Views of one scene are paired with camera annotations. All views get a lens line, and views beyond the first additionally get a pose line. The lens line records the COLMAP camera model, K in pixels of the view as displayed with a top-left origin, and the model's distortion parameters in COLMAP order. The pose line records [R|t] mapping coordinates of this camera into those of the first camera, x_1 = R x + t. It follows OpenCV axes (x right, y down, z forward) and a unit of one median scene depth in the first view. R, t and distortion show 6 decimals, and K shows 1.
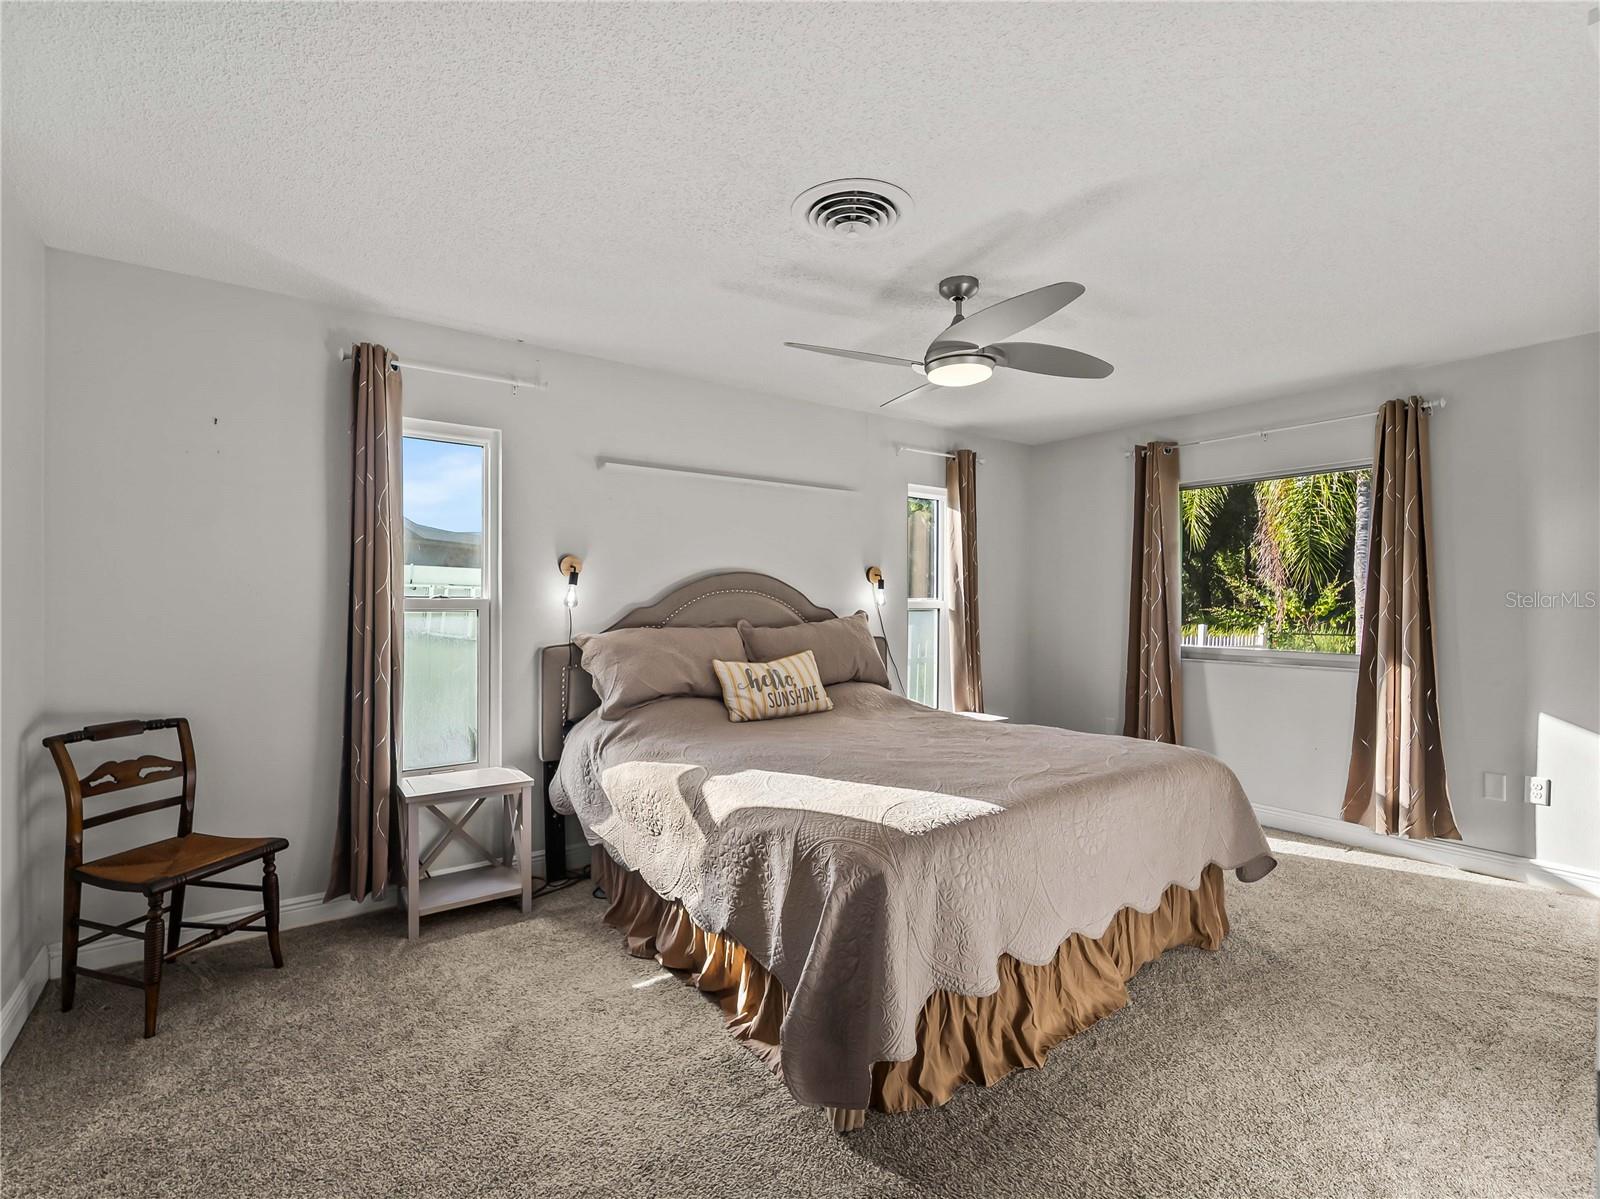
lens RADIAL K [[734.7, 0, 807.6], [0, 734.7, 604.1], [0, 0, 1]] dist [0.002933, -0.002422]
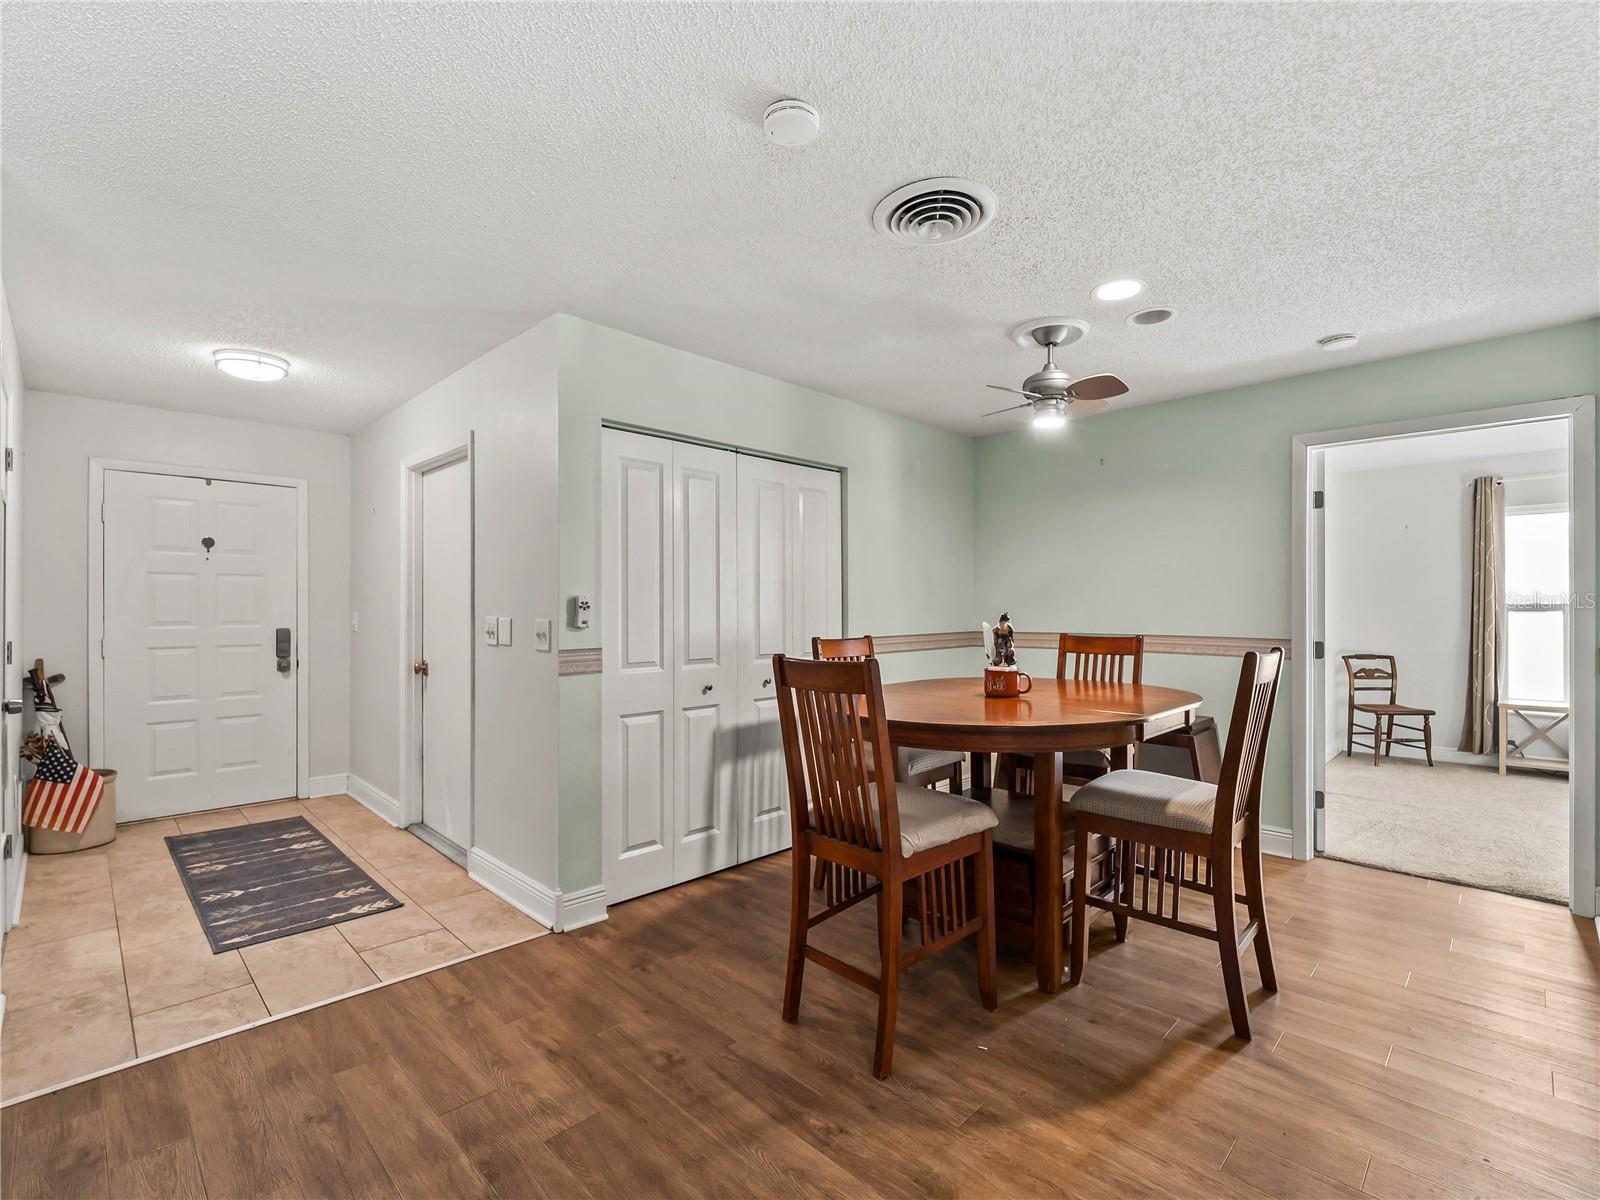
lens RADIAL K [[734.7, 0, 806.7], [0, 734.7, 606.3], [0, 0, 1]] dist [0.002933, -0.002422]
pose [[0.157818, -0.003132, -0.987463, 1.244469], [0.001393, 0.999995, -0.002949, 0.000555], [0.987467, -0.000910, 0.157821, -1.289082]]
